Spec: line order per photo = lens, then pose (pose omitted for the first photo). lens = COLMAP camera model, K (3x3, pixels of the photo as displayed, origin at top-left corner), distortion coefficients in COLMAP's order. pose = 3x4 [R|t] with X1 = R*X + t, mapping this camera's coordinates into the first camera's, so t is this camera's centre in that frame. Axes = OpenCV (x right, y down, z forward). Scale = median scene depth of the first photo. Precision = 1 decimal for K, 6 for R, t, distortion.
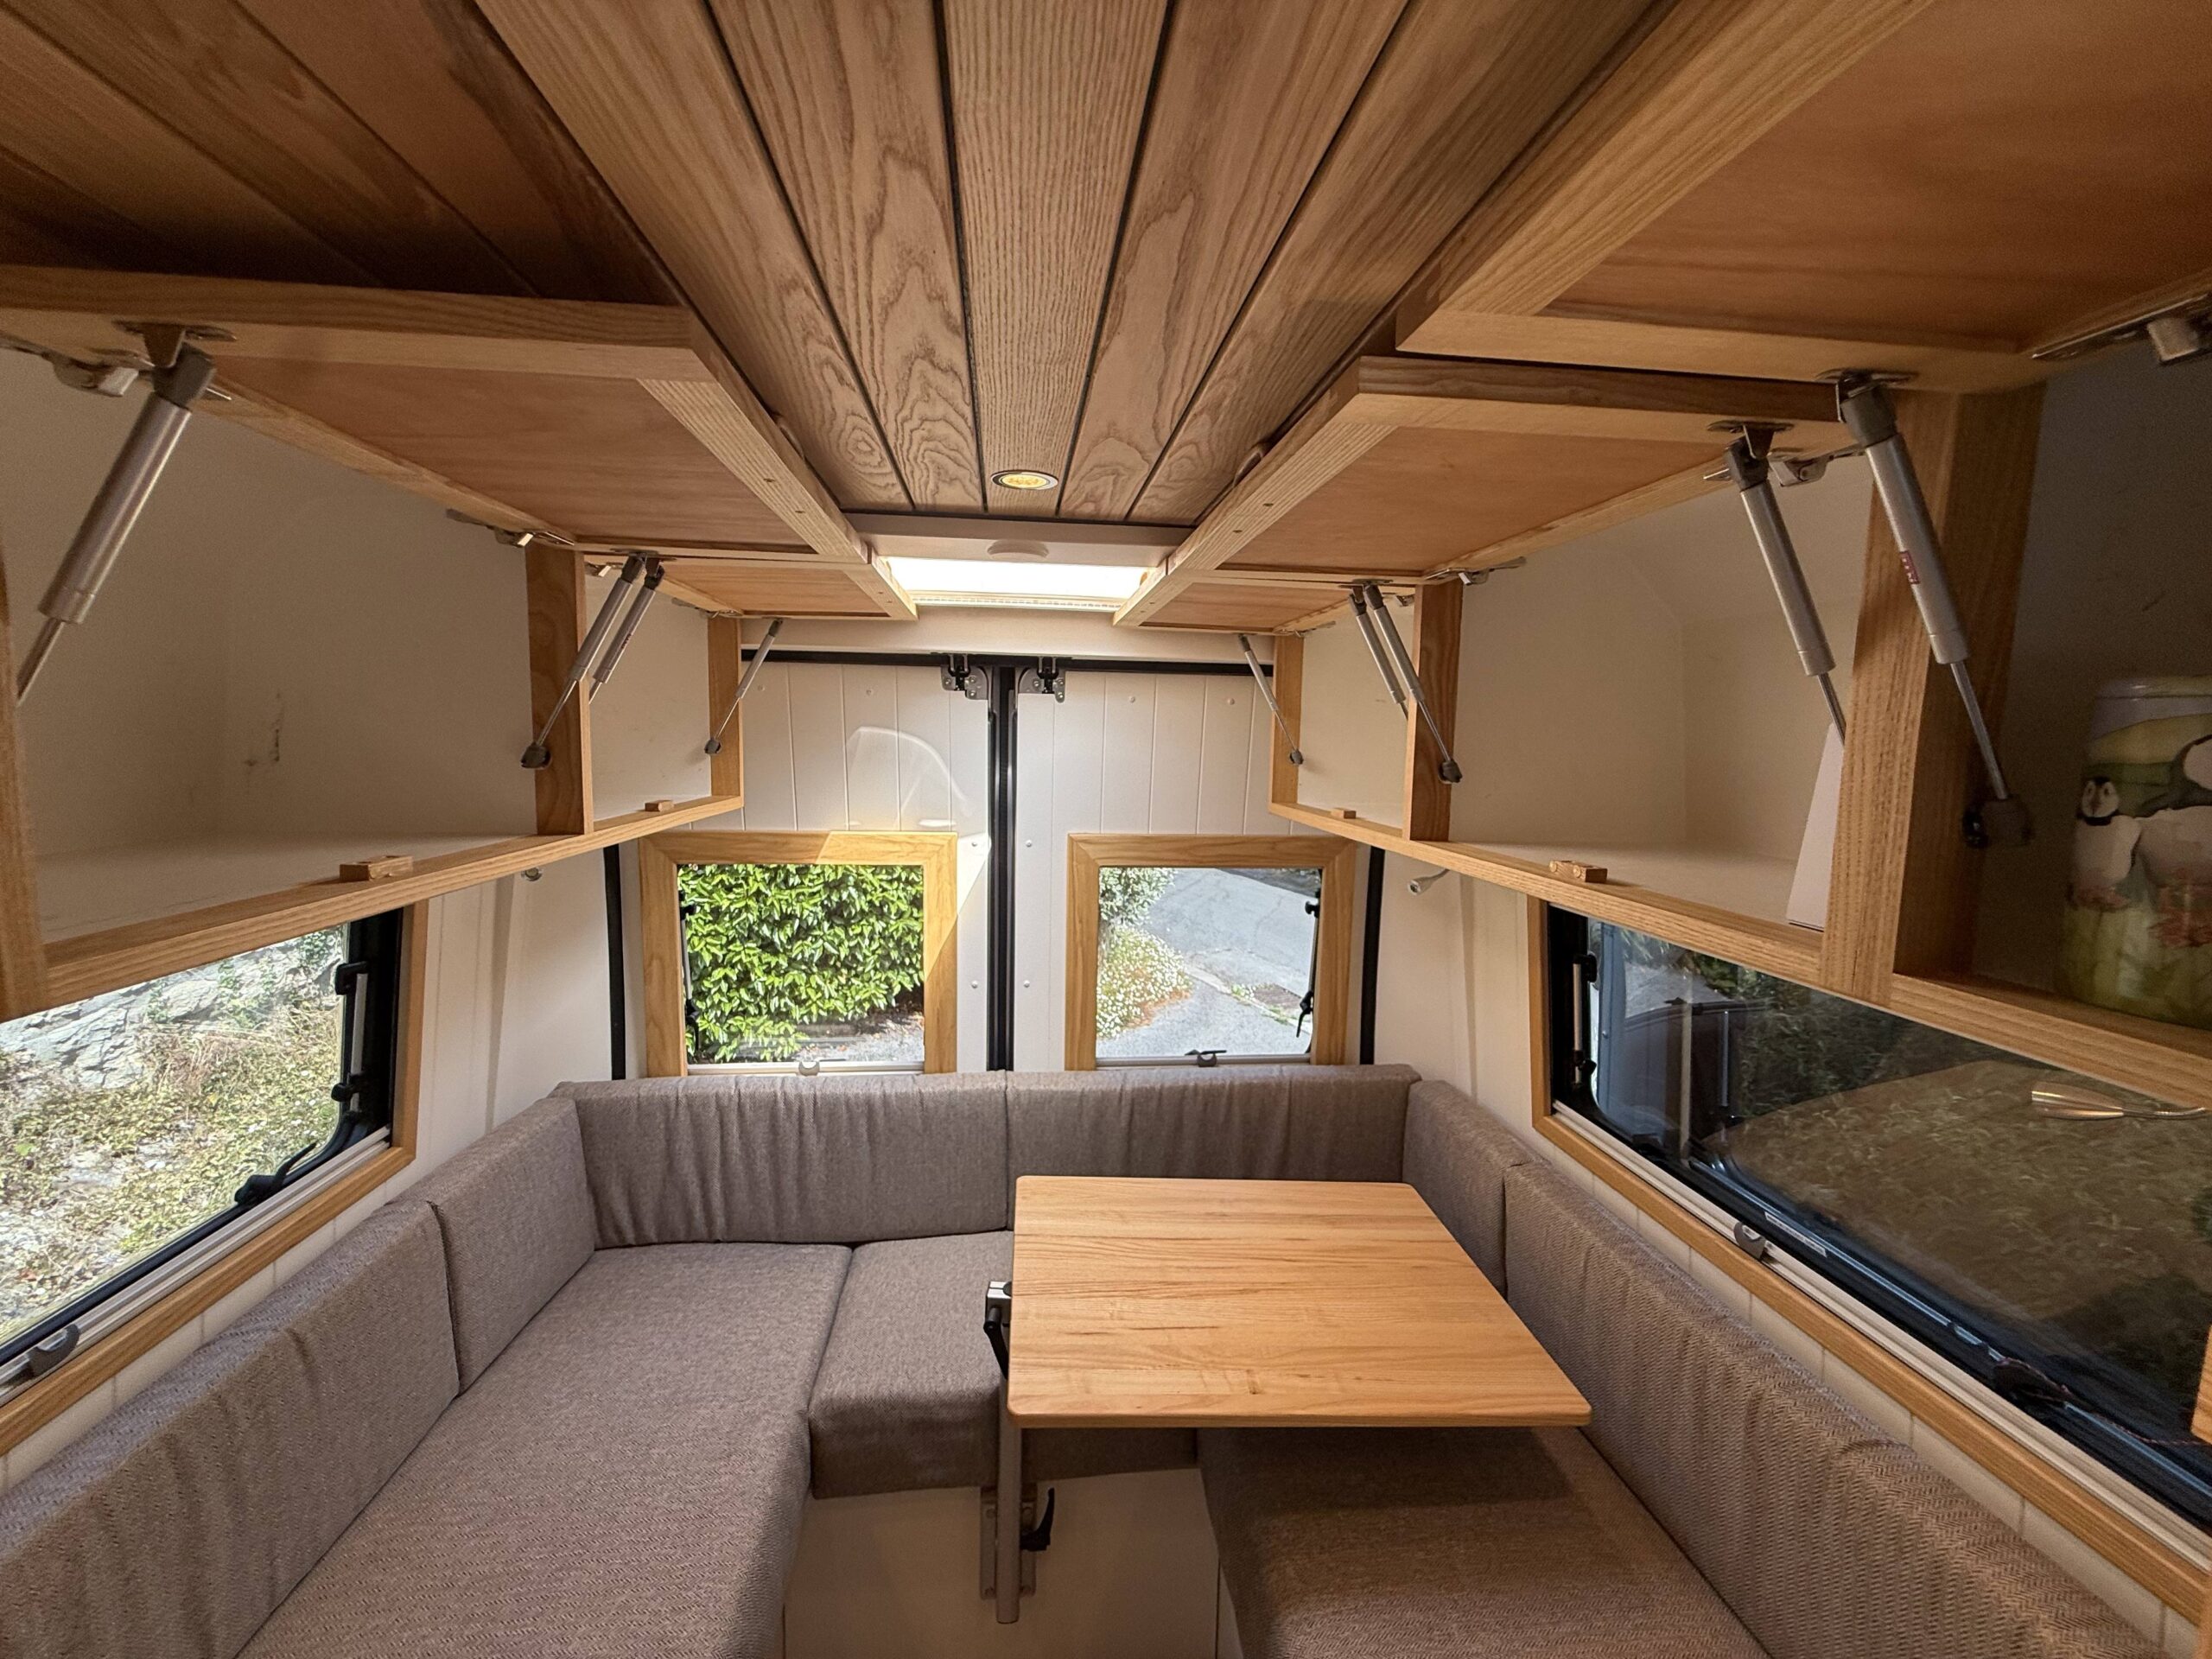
lens RADIAL K [[882.9, 0, 1100.5], [0, 882.9, 828.9], [0, 0, 1]] dist [0.001368, -0.000029]
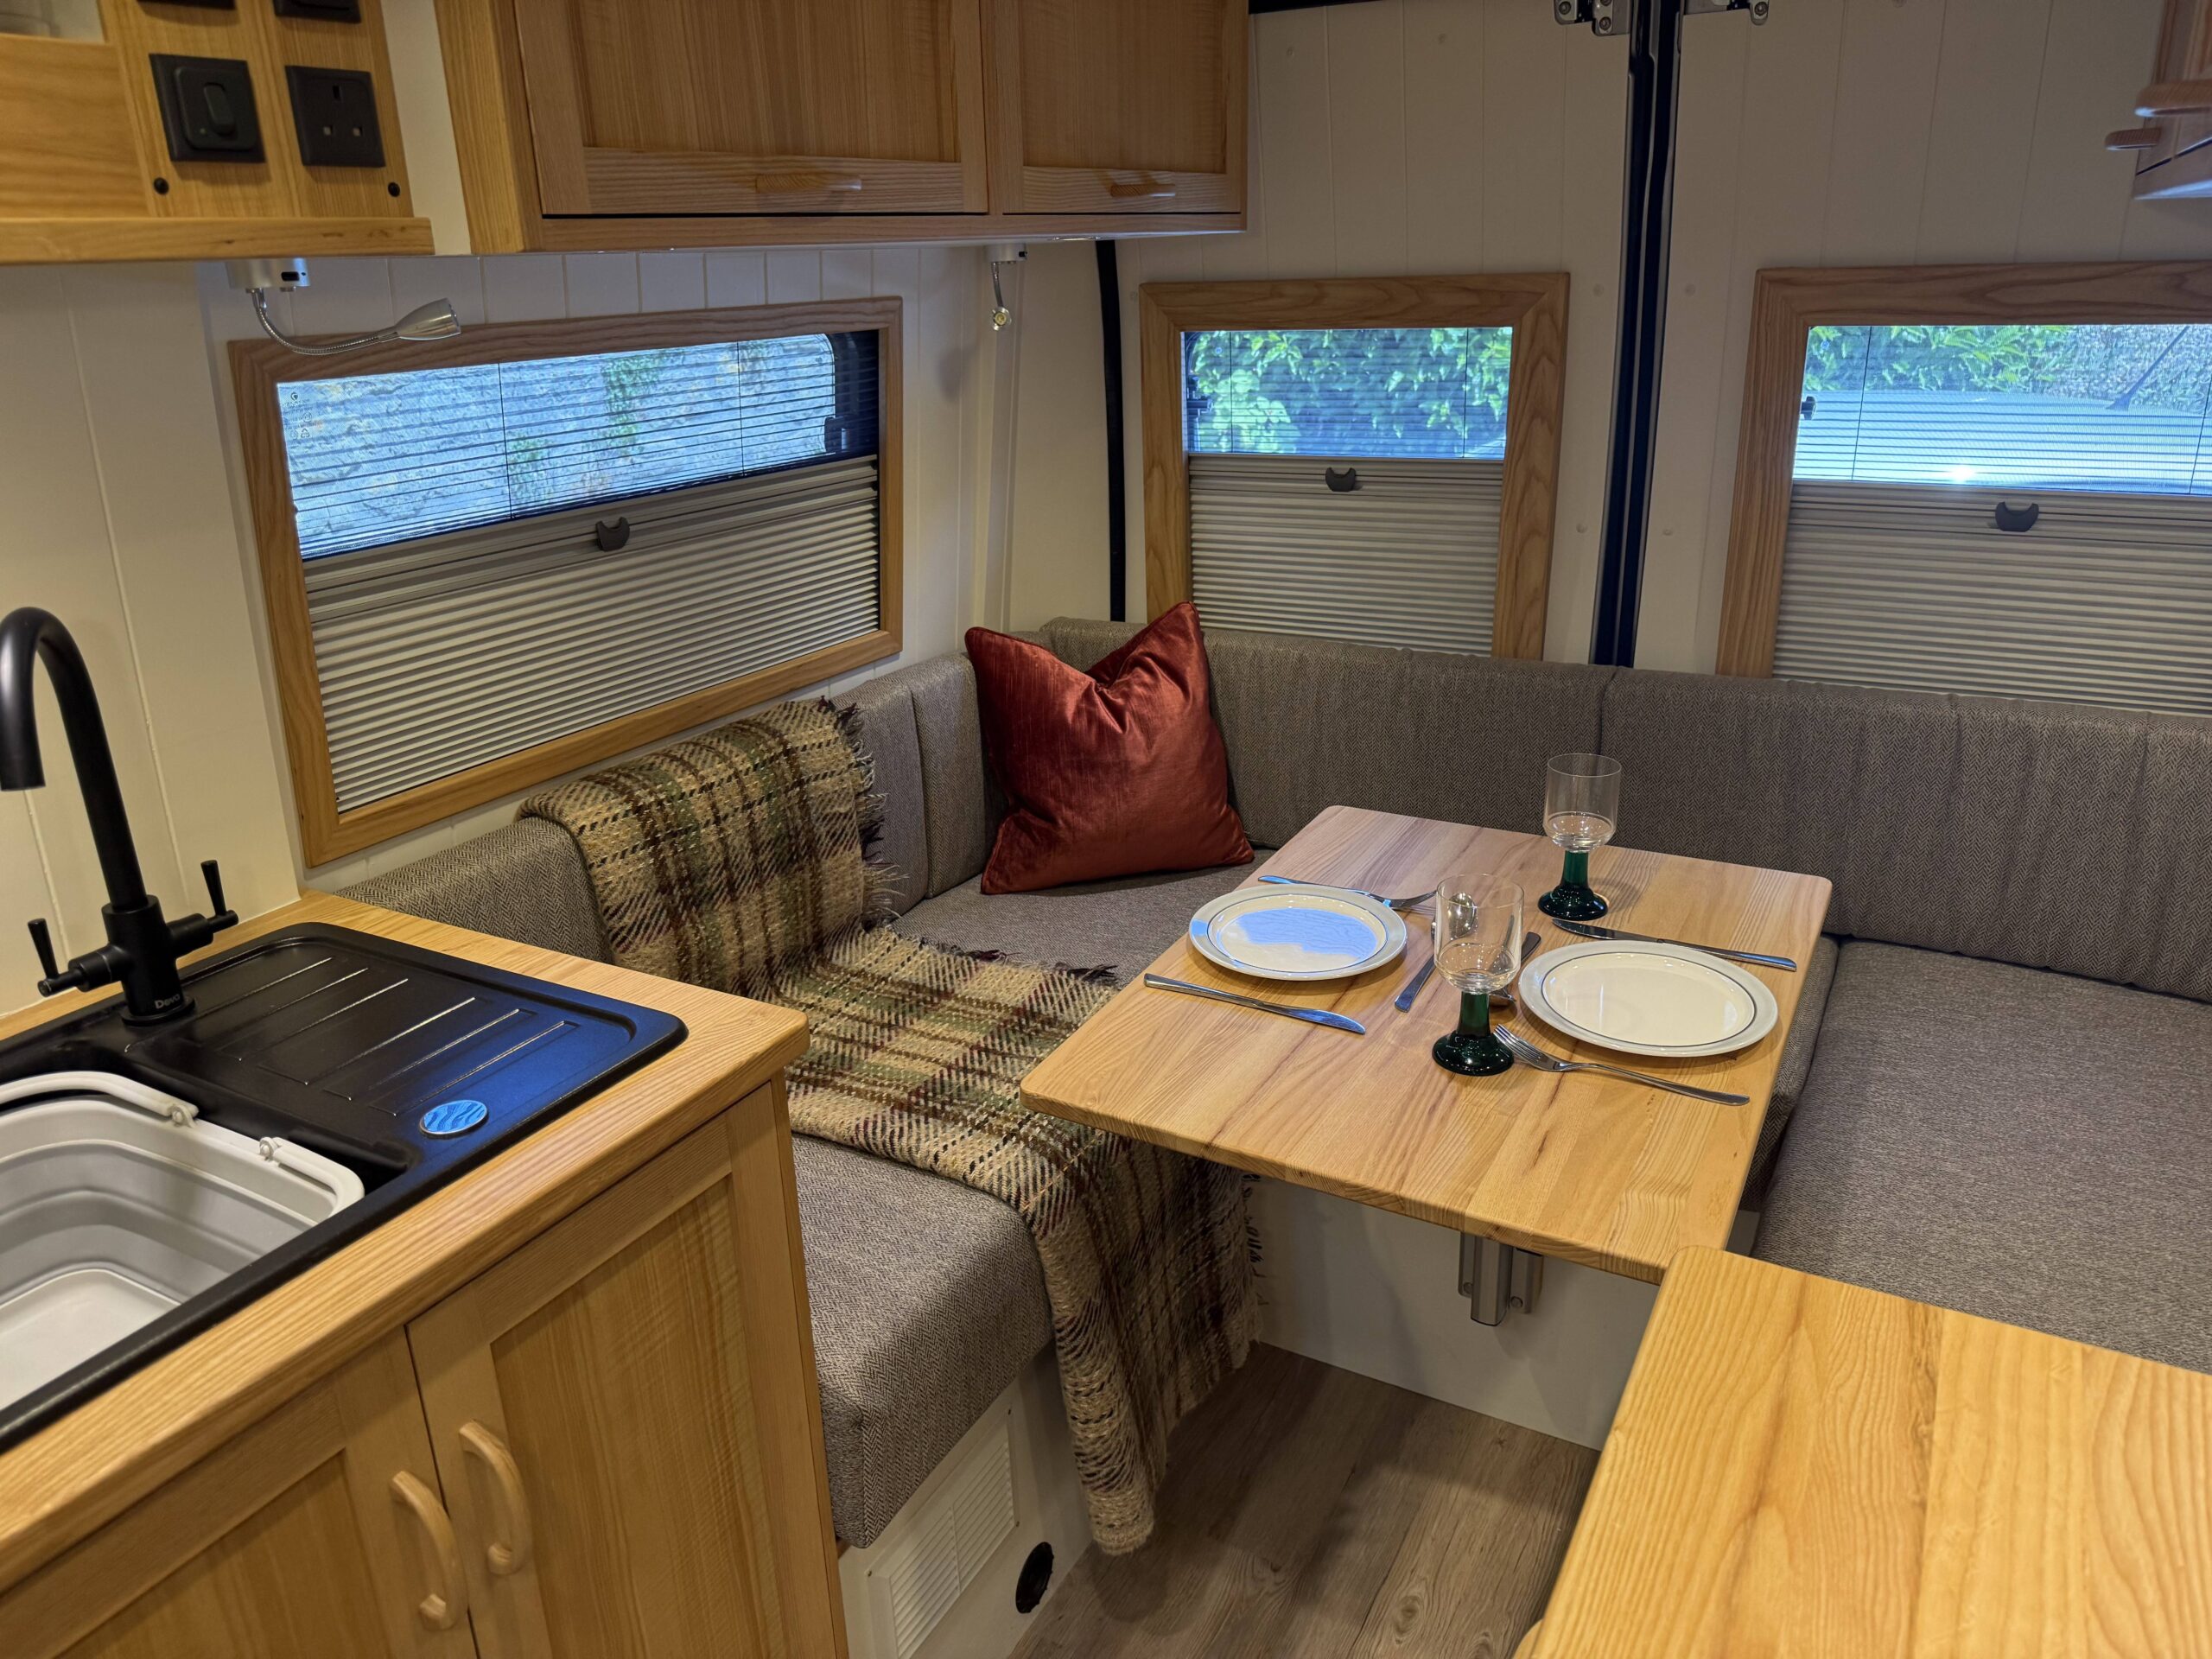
lens RADIAL K [[1573.4, 0, 1094.9], [0, 1573.4, 825.3], [0, 0, 1]] dist [0.009856, -0.022931]
pose [[0.811043, 0.154550, -0.564201, 0.276437], [-0.012389, 0.968791, 0.247569, 0.120414], [0.584855, -0.193799, 0.787646, -0.163902]]
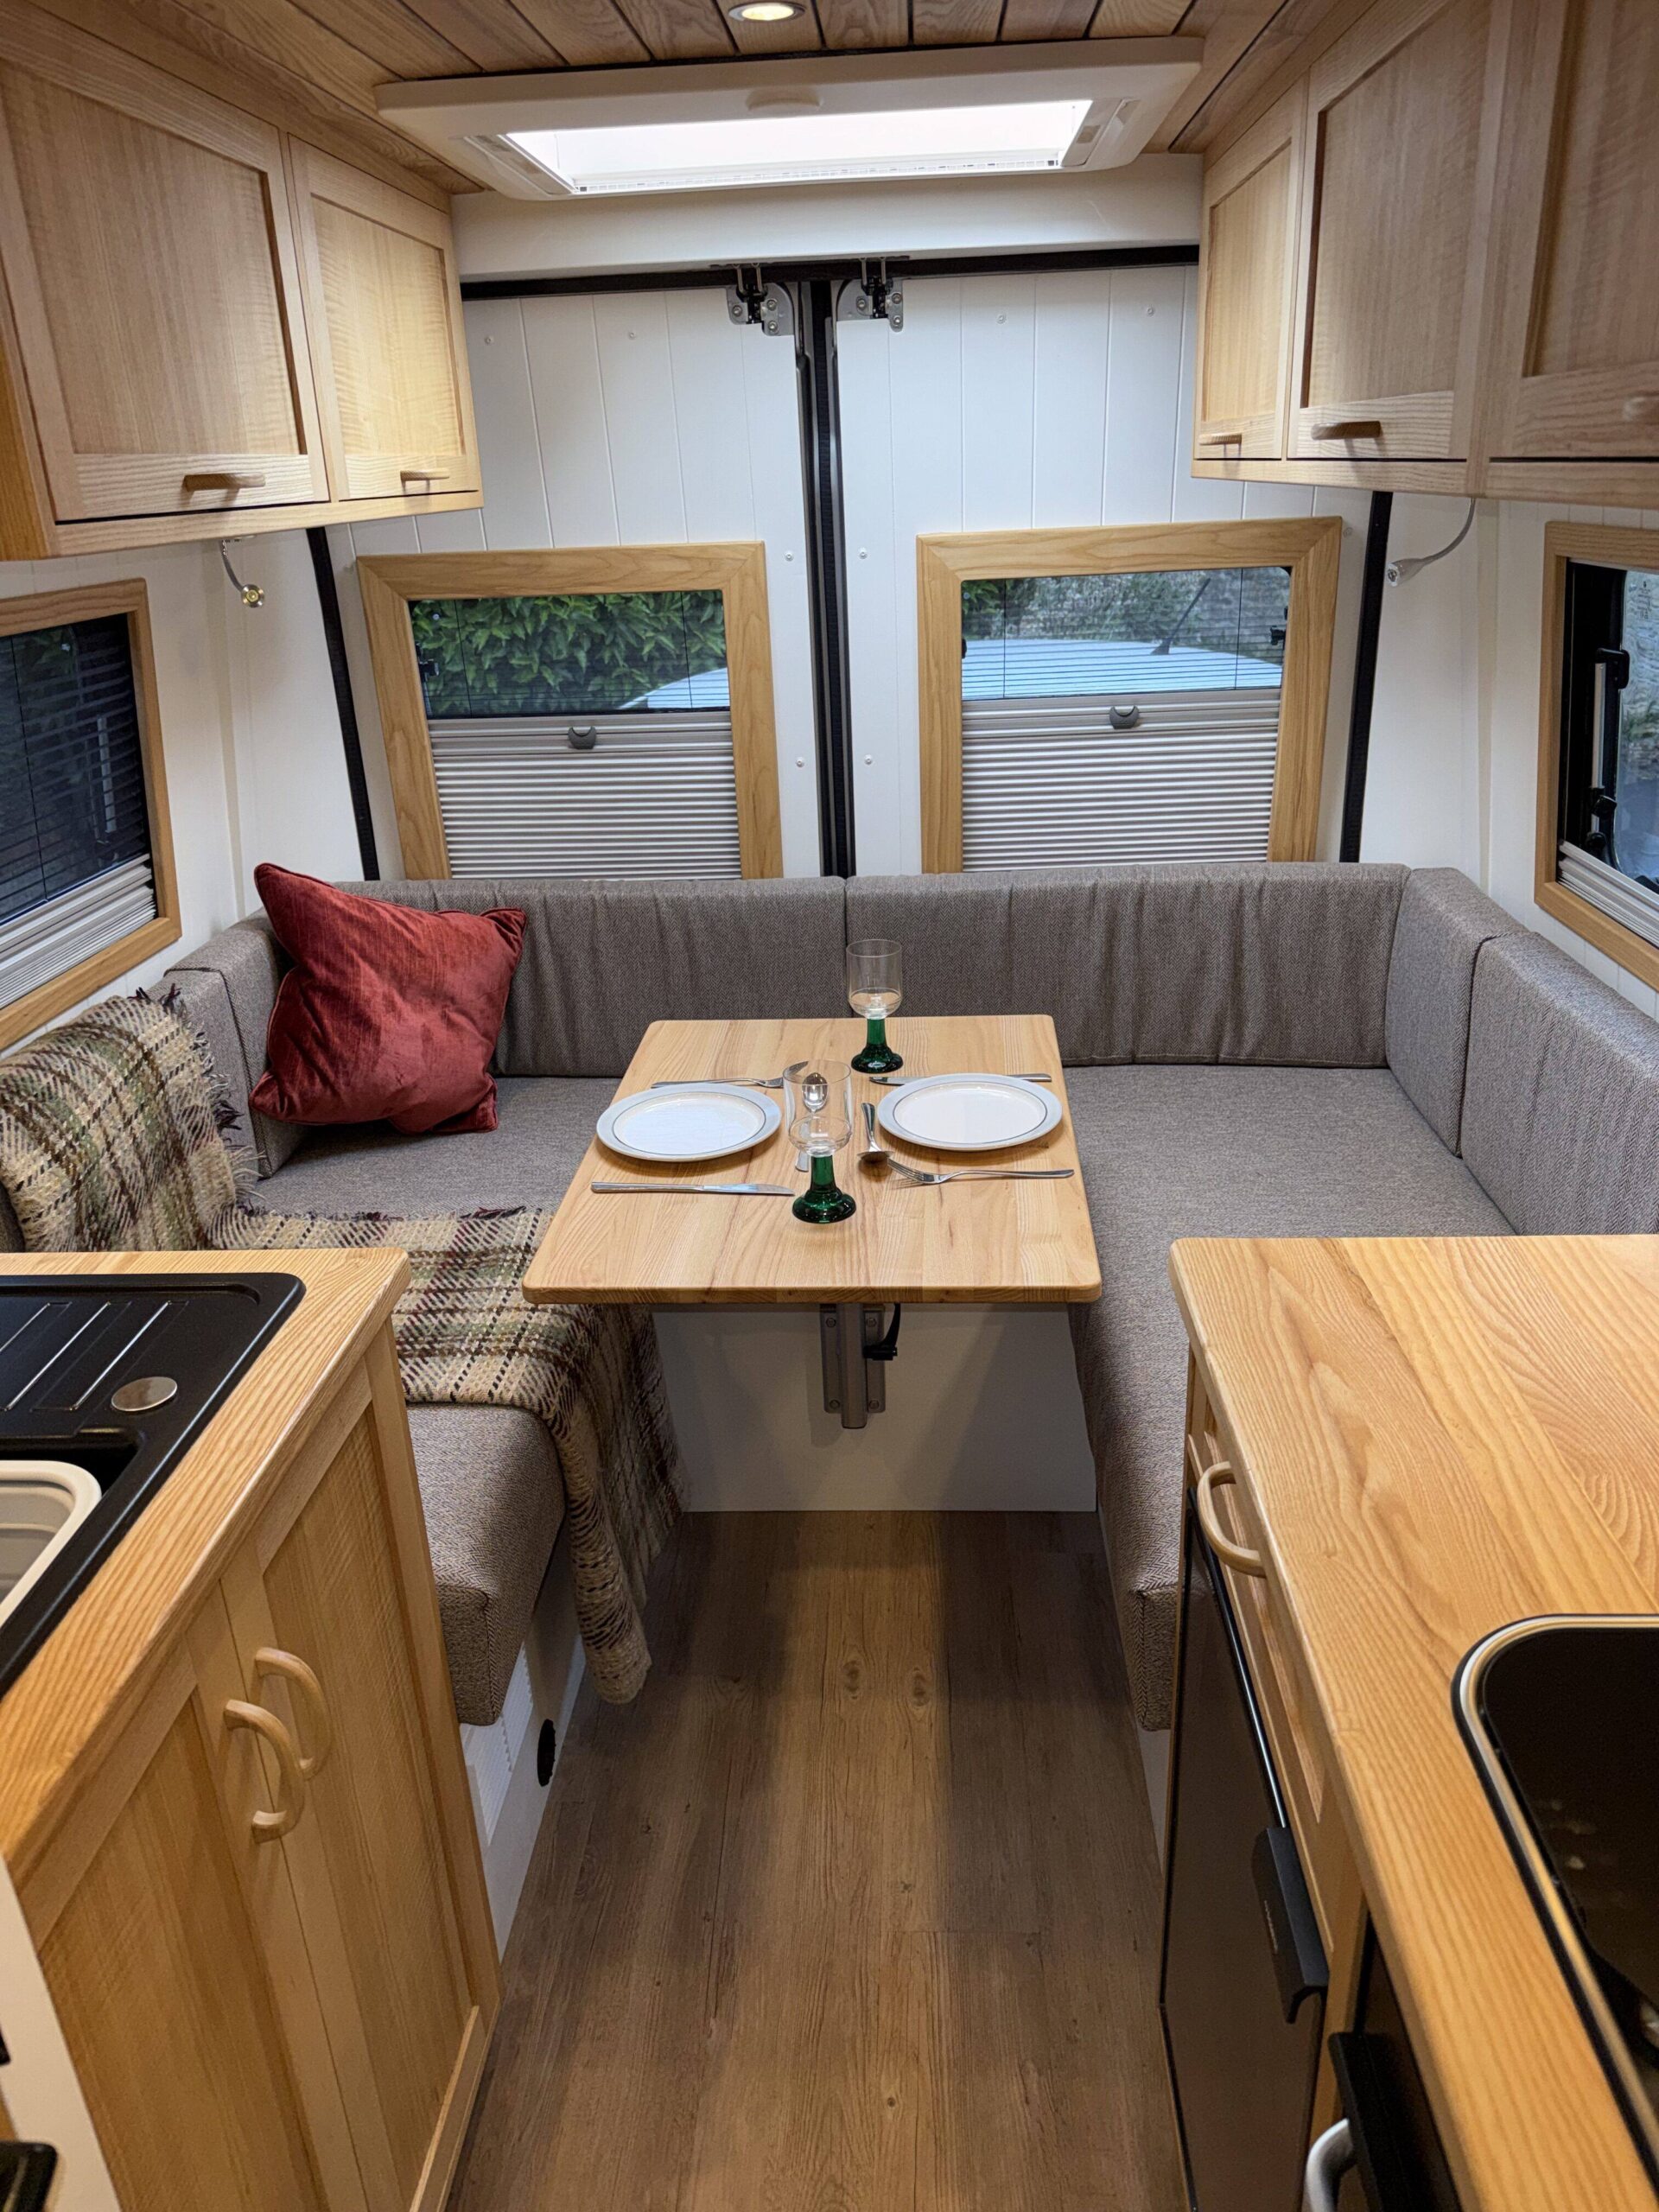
lens RADIAL K [[1573.4, 0, 826.9], [0, 1573.4, 1124.8], [0, 0, 1]] dist [0.009856, -0.022931]
pose [[0.985308, 0.005398, -0.170700, 0.122902], [0.043607, 0.958420, 0.282011, 0.111350], [0.165125, -0.285312, 0.944103, -0.385155]]
